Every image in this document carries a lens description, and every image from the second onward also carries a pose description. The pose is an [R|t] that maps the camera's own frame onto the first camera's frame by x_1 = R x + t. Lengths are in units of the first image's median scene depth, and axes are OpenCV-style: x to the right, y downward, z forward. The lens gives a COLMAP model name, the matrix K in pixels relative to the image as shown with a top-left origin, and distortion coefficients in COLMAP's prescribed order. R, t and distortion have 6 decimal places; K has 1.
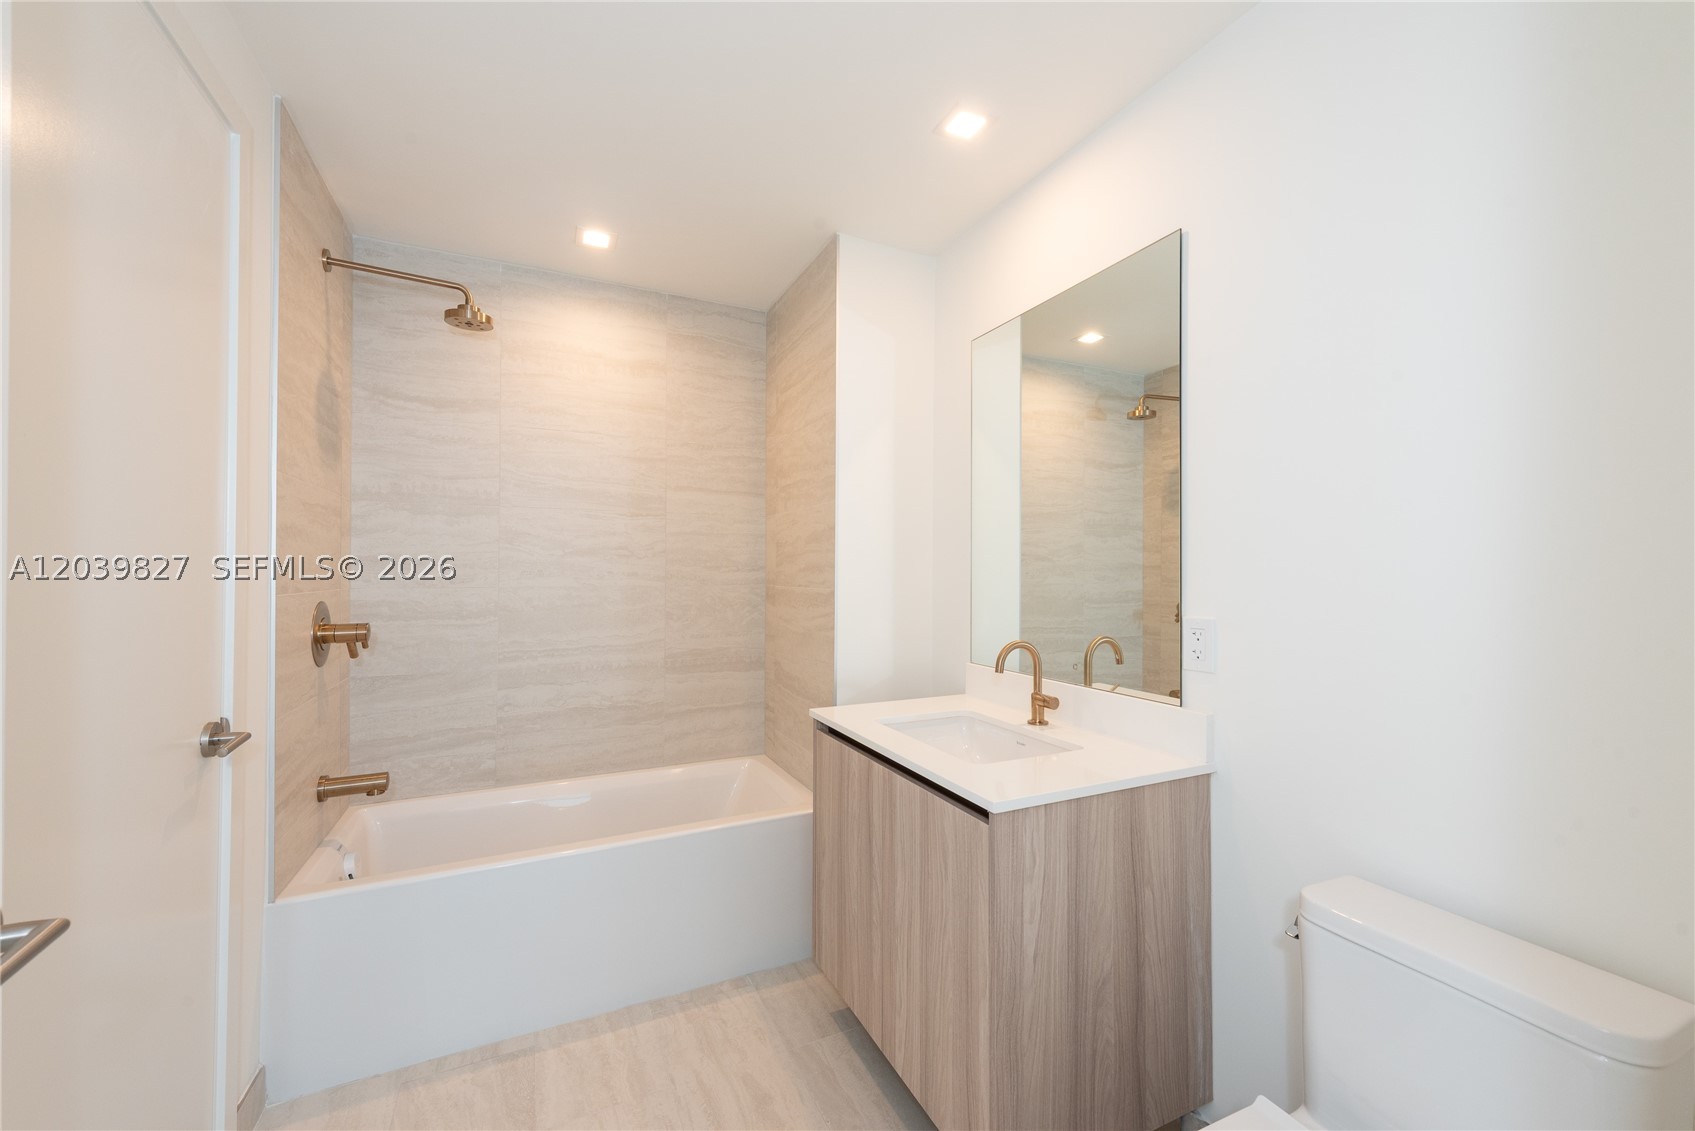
lens RADIAL K [[667.4, 0, 851.0], [0, 667.4, 566.8], [0, 0, 1]] dist [0.008370, -0.002532]
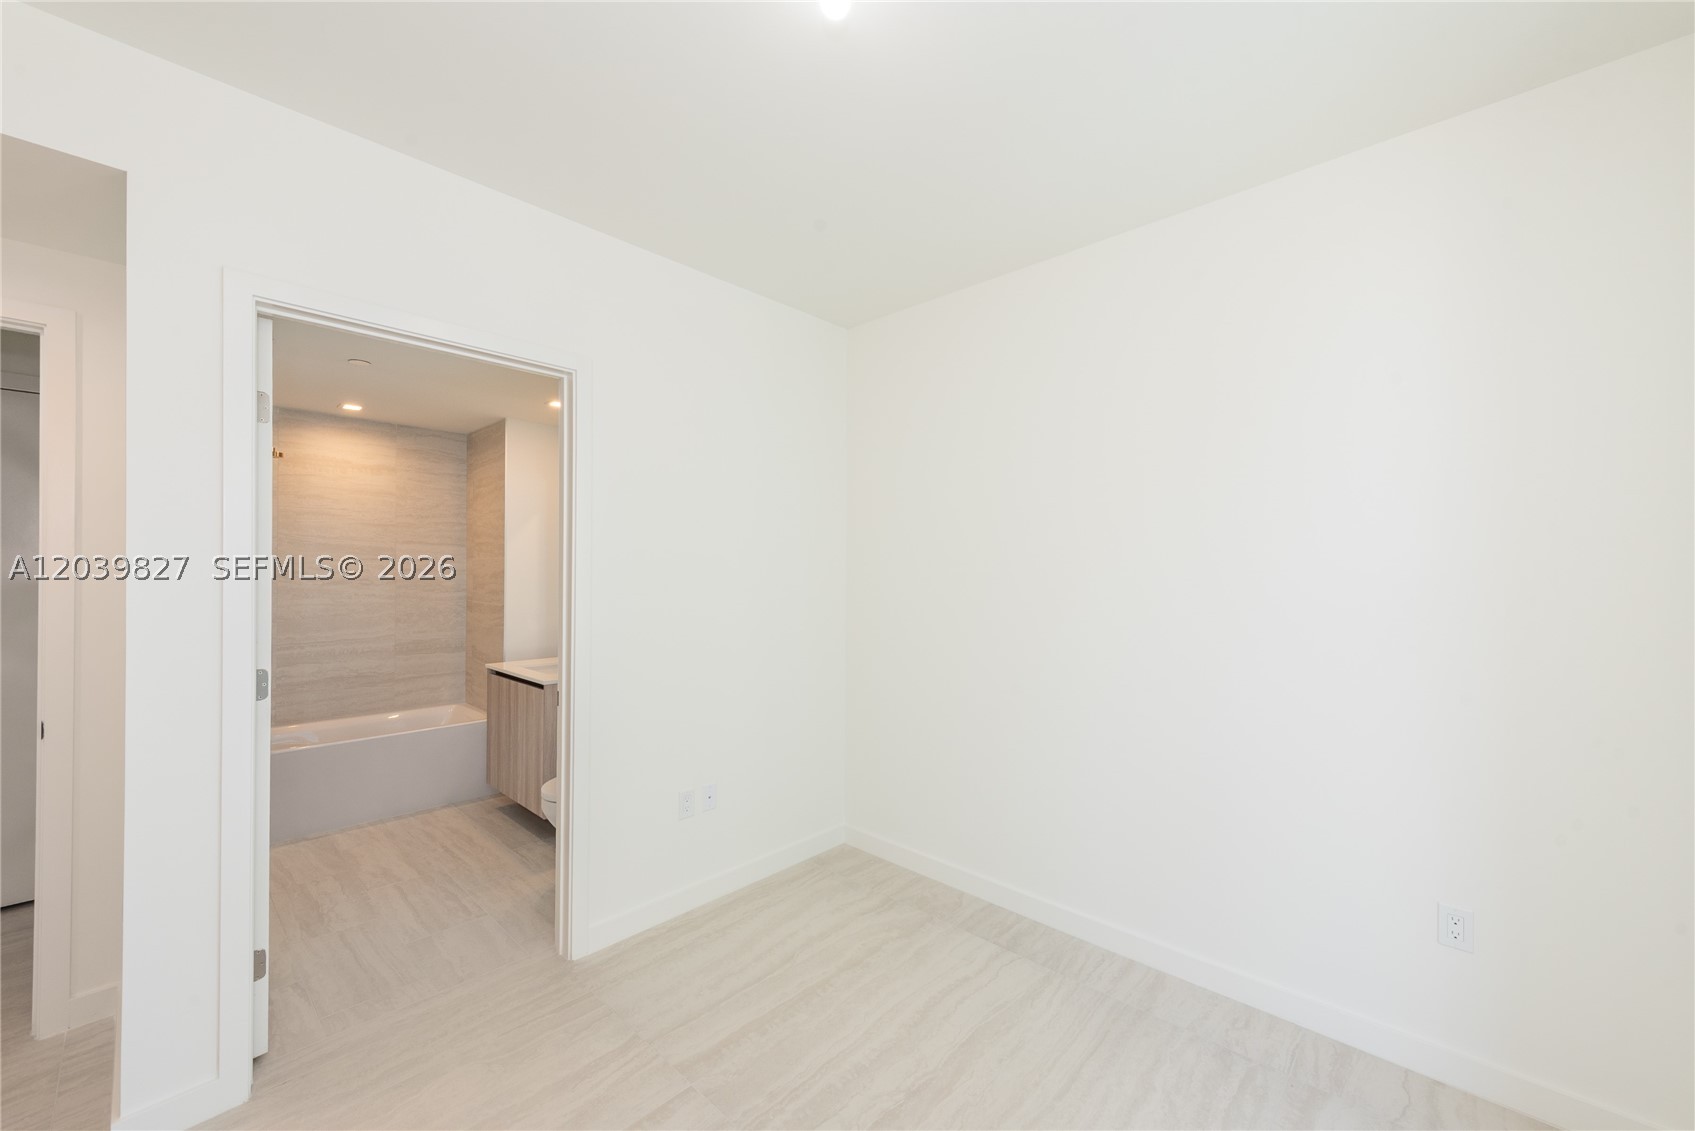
lens RADIAL K [[667.4, 0, 858.9], [0, 667.4, 574.1], [0, 0, 1]] dist [0.008370, -0.002532]
pose [[0.932064, 0.001460, 0.362291, 0.193287], [-0.006455, 0.999900, 0.012577, -0.069780], [-0.362236, -0.014062, 0.931980, -0.976349]]
